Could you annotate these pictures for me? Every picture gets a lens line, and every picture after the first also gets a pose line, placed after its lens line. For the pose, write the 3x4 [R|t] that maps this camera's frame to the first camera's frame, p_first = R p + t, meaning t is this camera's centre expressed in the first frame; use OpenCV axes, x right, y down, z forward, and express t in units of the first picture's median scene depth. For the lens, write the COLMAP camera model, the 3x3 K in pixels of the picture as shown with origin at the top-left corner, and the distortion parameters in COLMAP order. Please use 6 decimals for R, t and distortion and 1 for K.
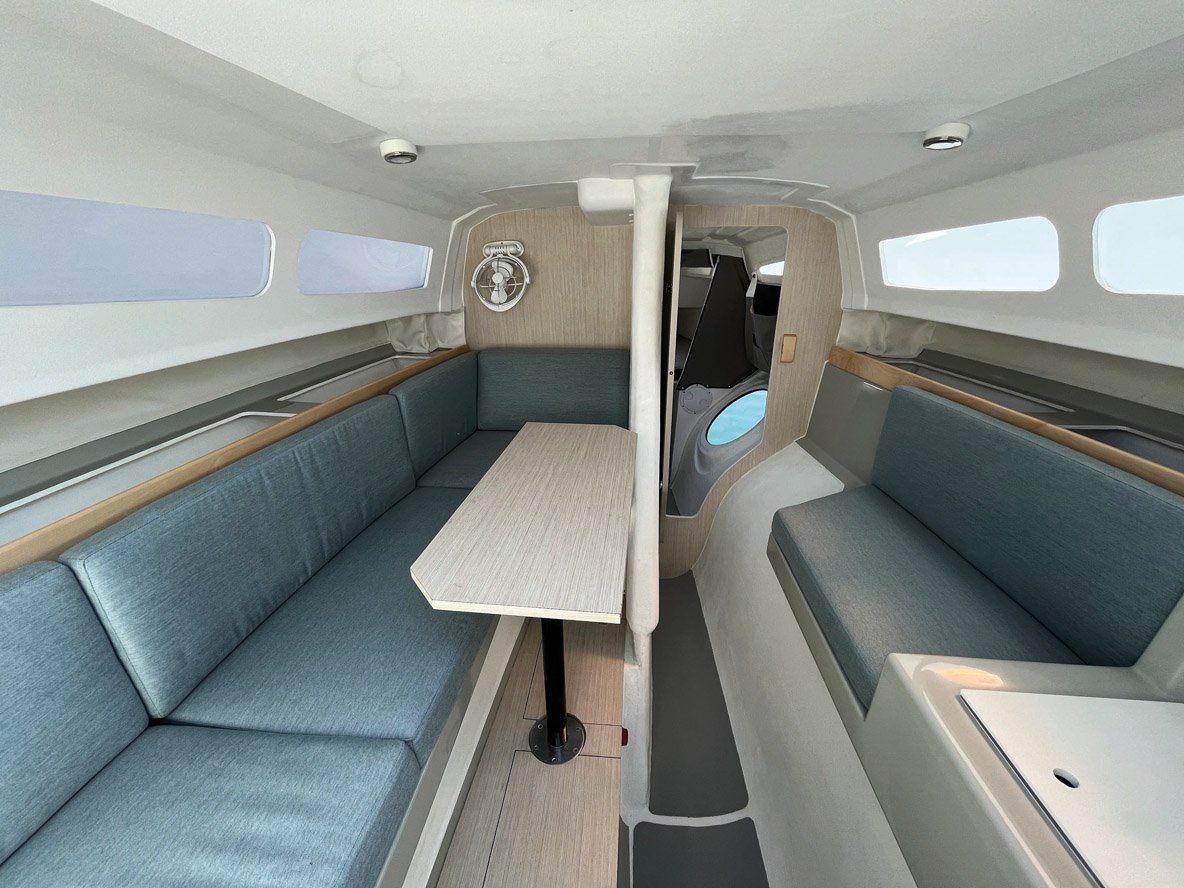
lens RADIAL K [[476.2, 0, 590.0], [0, 476.2, 439.5], [0, 0, 1]] dist [-0.000198, -0.000047]
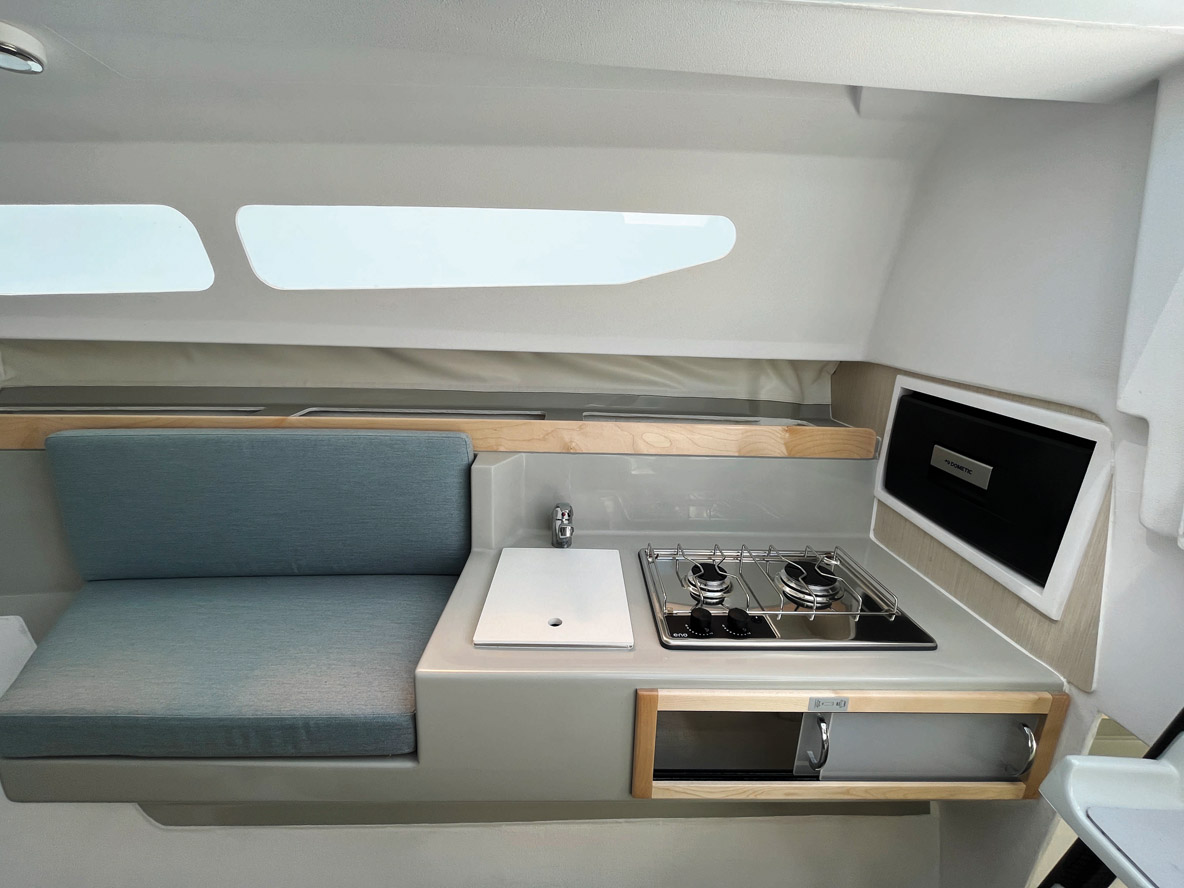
lens RADIAL K [[478.7, 0, 590.2], [0, 478.7, 442.8], [0, 0, 1]] dist [-0.001808, -0.000144]
pose [[-0.105719, -0.258018, 0.960338, -0.113415], [0.330010, 0.901913, 0.278650, -0.058129], [-0.938039, 0.346380, -0.010201, 0.444346]]
